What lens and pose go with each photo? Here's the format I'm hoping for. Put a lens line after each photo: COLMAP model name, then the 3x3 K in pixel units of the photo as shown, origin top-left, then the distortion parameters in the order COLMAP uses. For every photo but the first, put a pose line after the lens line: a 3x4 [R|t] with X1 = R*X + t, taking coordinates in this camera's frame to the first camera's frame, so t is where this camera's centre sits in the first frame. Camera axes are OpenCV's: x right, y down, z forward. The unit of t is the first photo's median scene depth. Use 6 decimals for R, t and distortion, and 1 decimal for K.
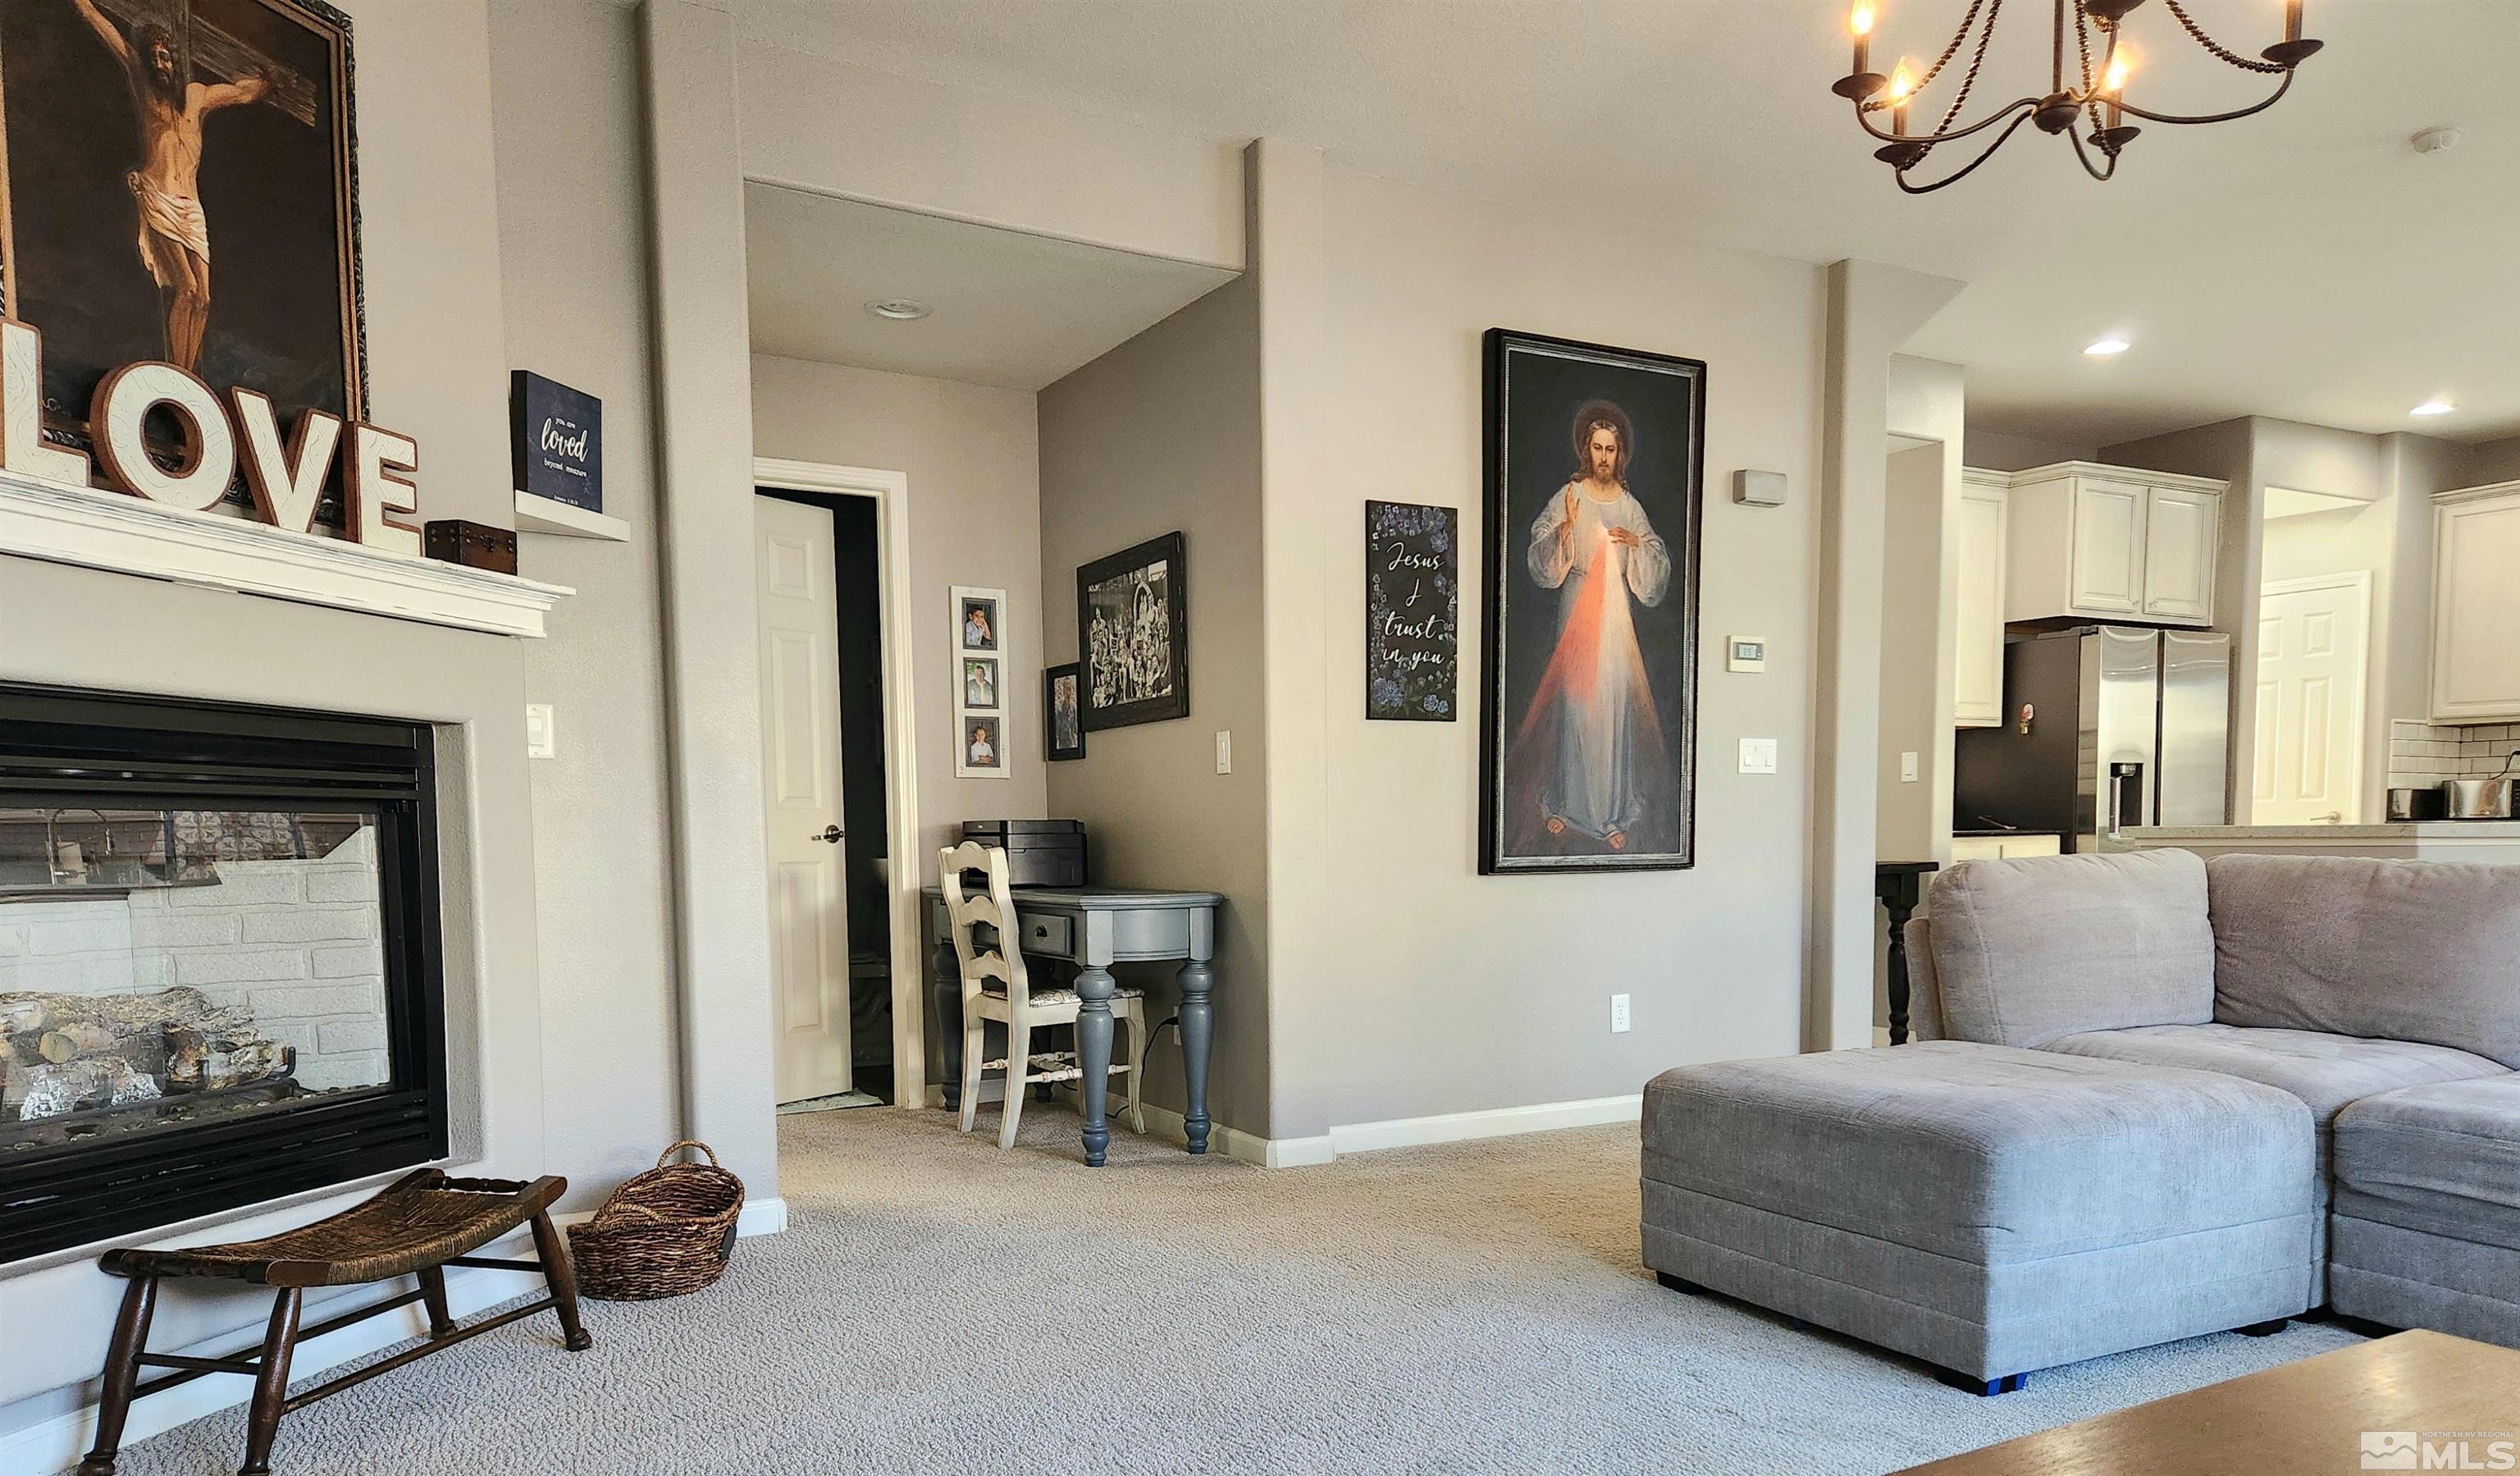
lens RADIAL K [[1790.3, 0, 1362.7], [0, 1790.3, 991.1], [0, 0, 1]] dist [0.006076, -0.000423]
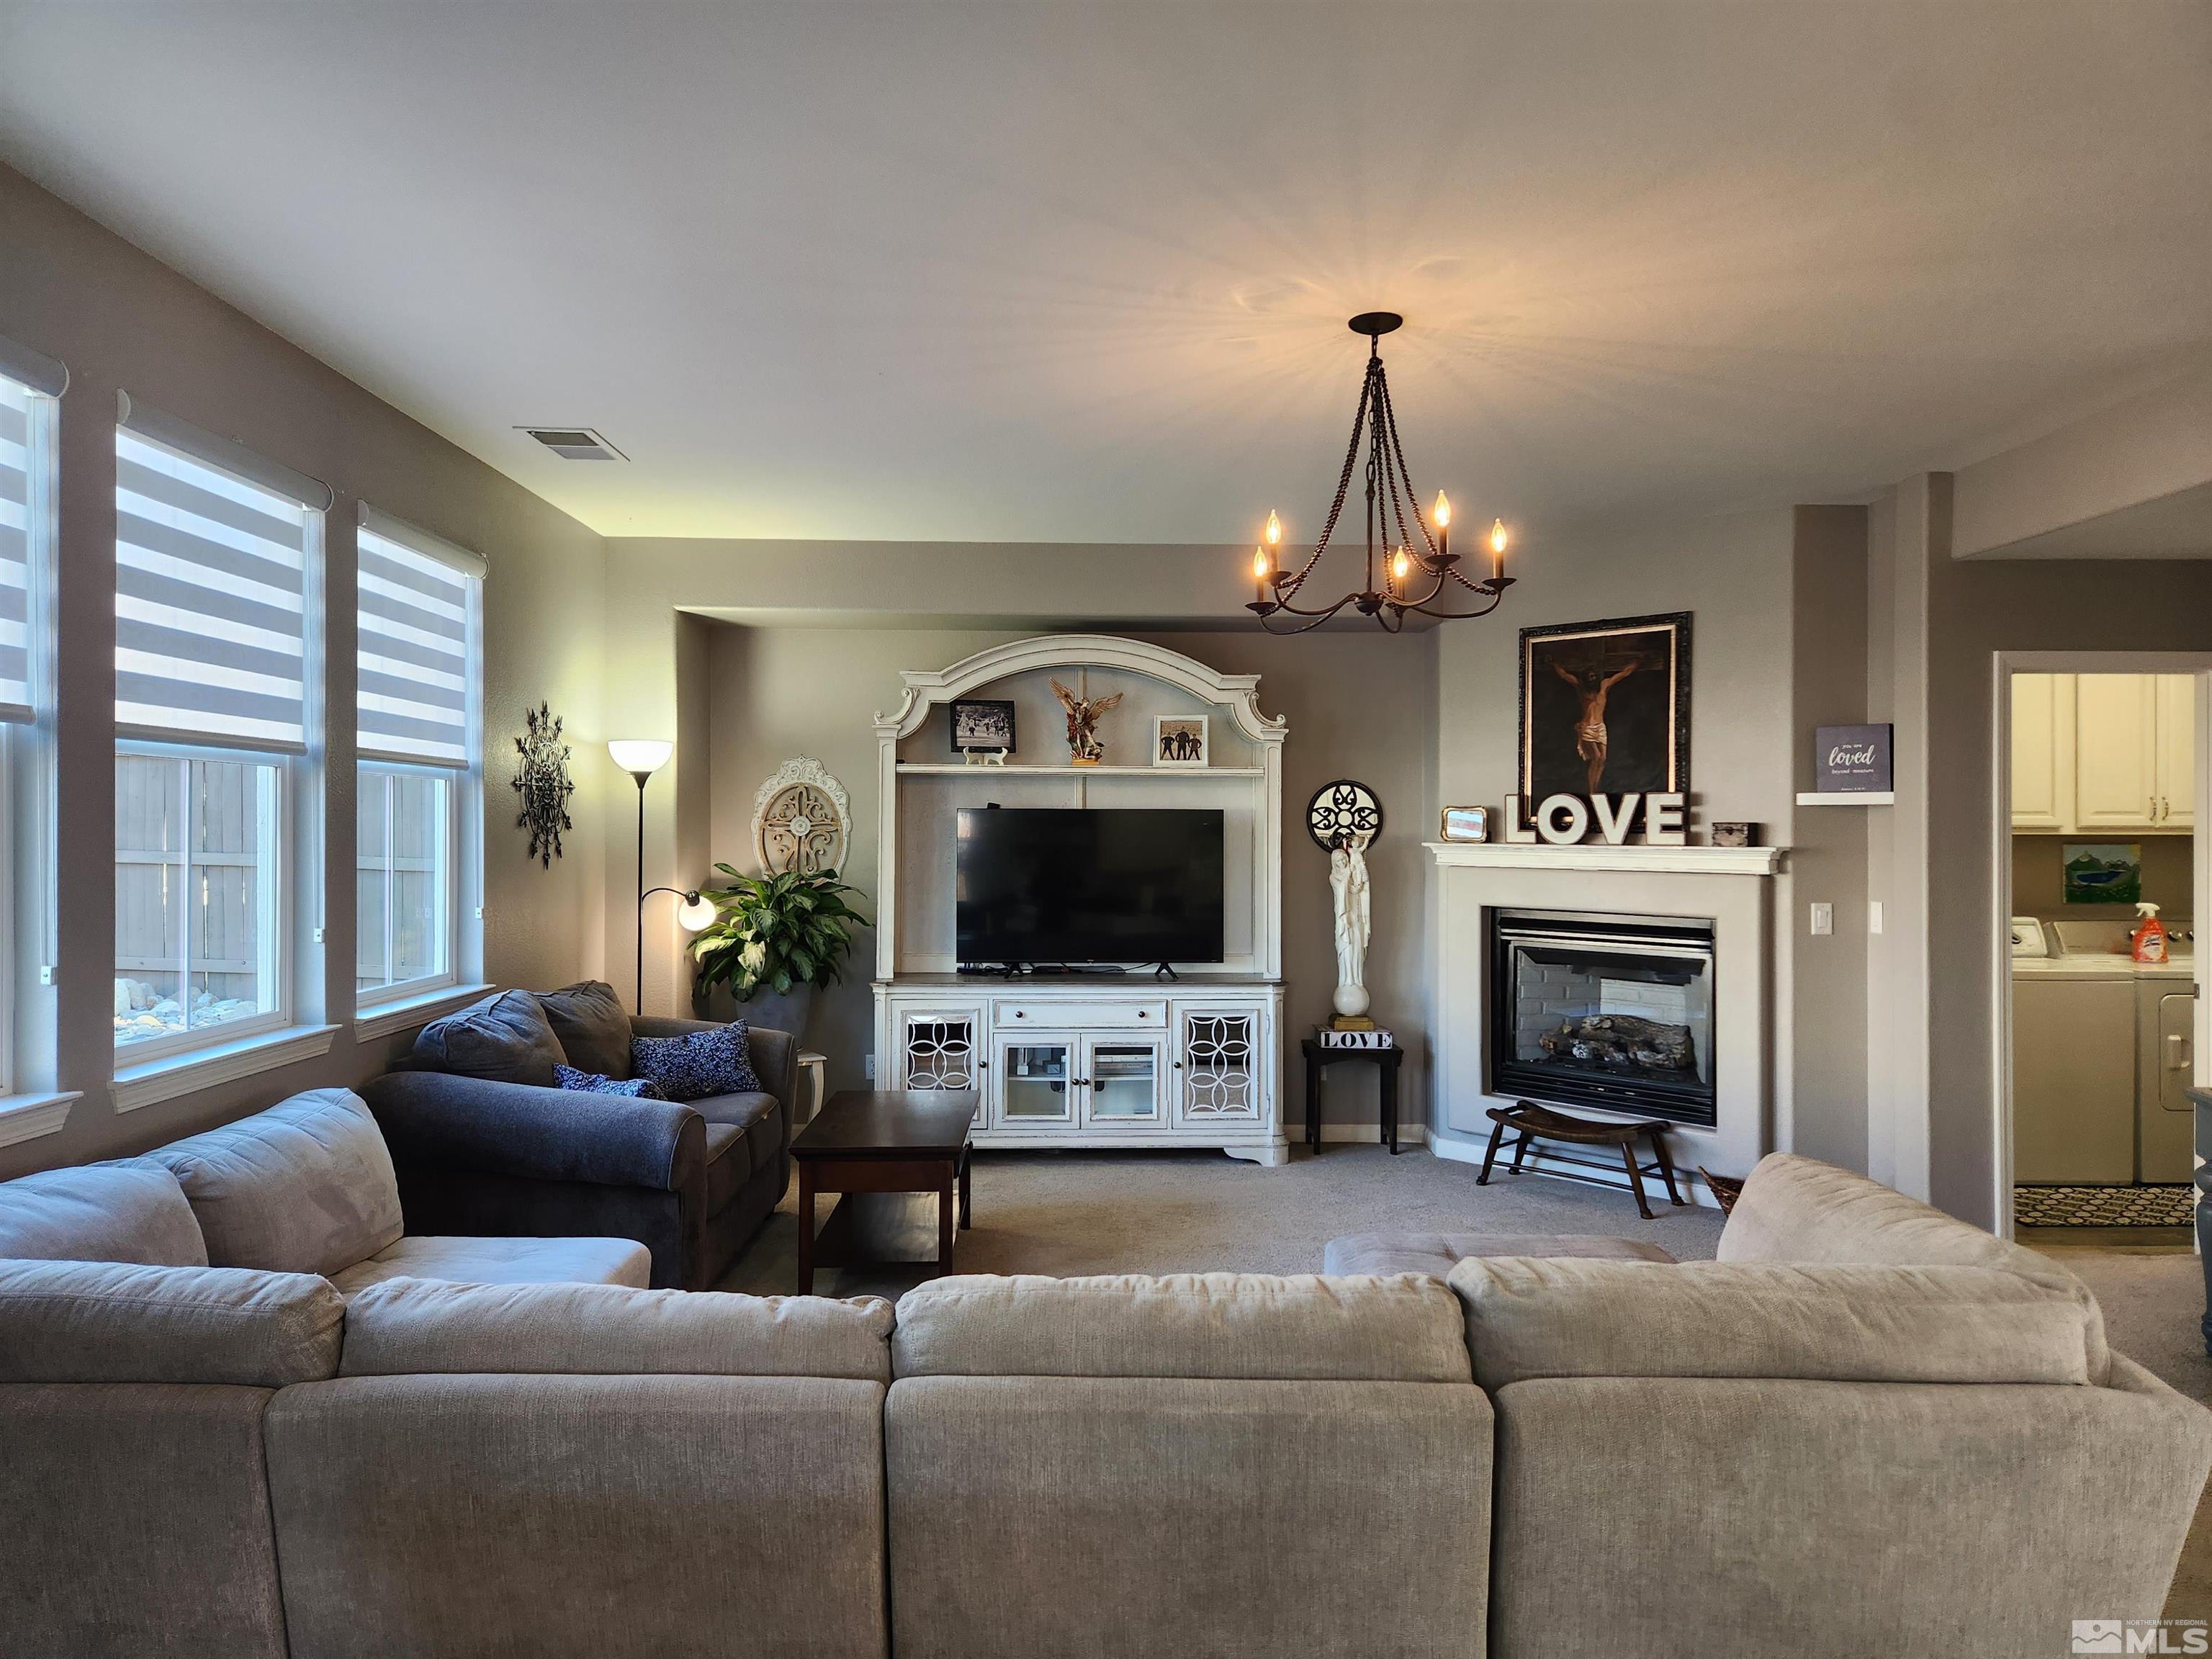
lens RADIAL K [[1484.7, 0, 1105.2], [0, 1484.7, 839.4], [0, 0, 1]] dist [0.066421, -0.053040]
pose [[-0.524278, 0.010341, -0.851484, 1.577702], [-0.069621, 0.996058, 0.054964, -0.335634], [0.848696, 0.088098, -0.521492, 1.518973]]
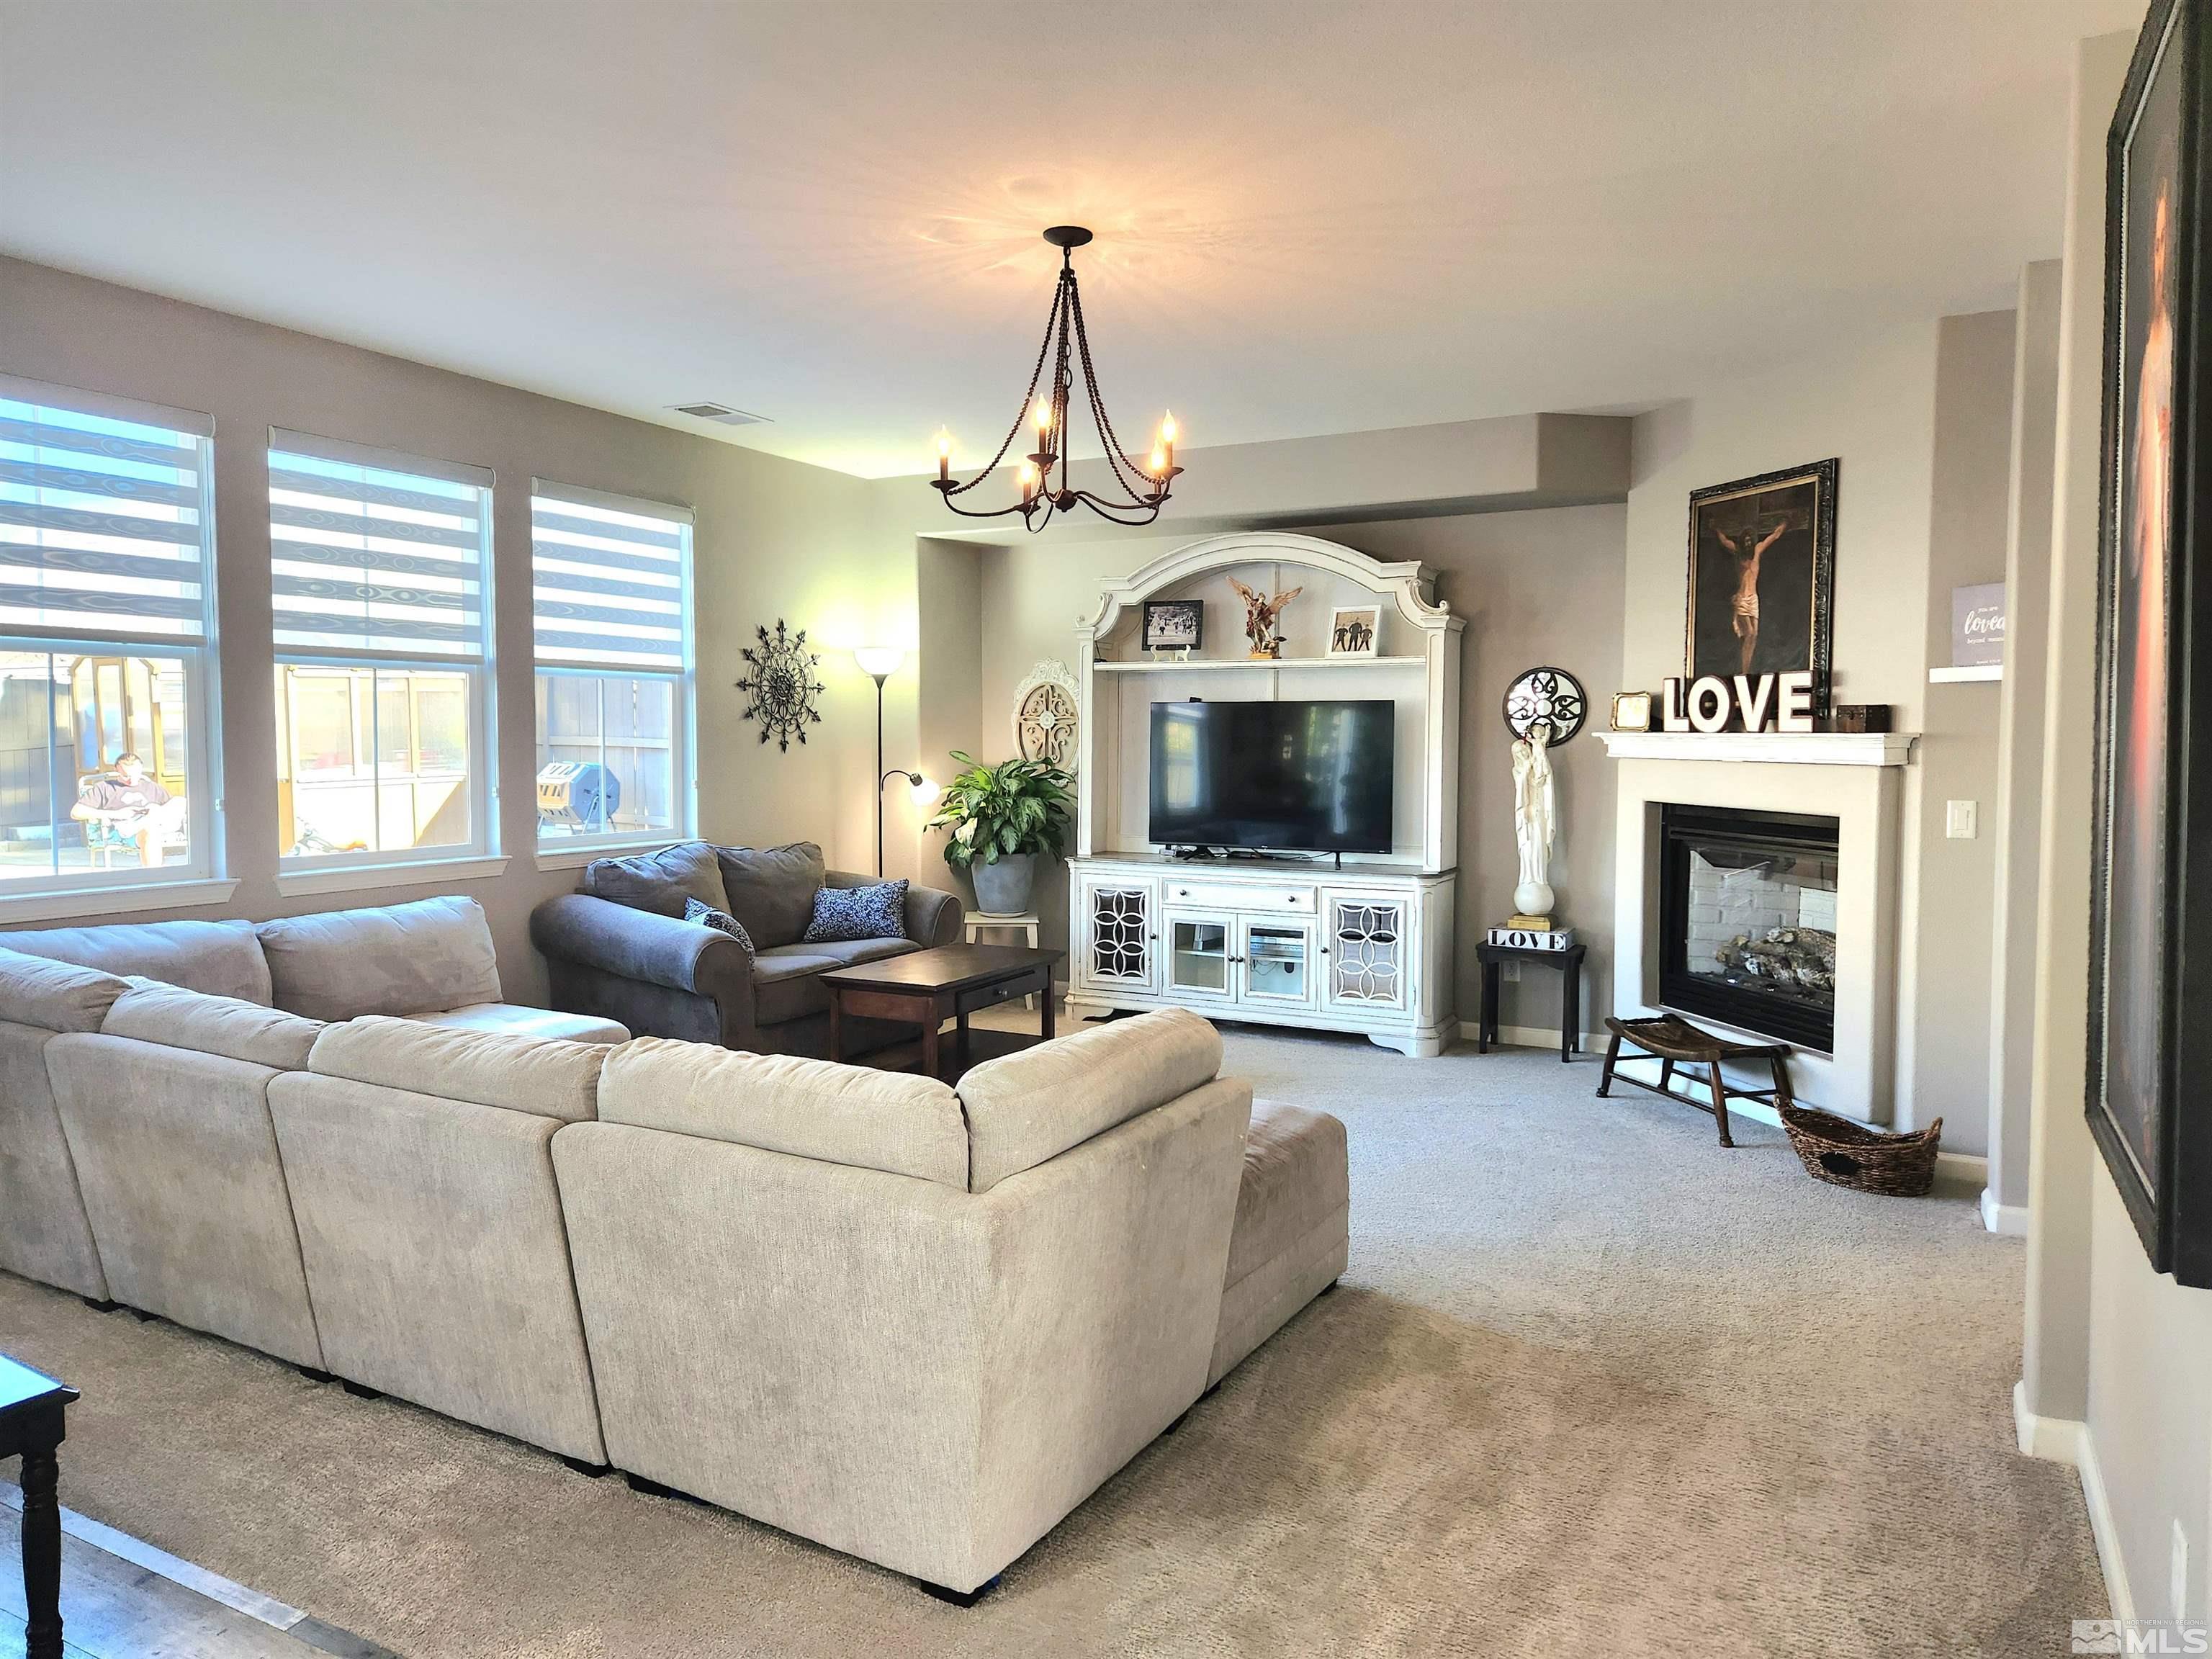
lens RADIAL K [[1484.7, 0, 1089.1], [0, 1484.7, 818.1], [0, 0, 1]] dist [0.066421, -0.053040]
pose [[-0.875582, 0.031569, -0.482037, 1.030279], [-0.036150, 0.990782, 0.130551, -0.371025], [0.481715, 0.131733, -0.866370, 2.271729]]
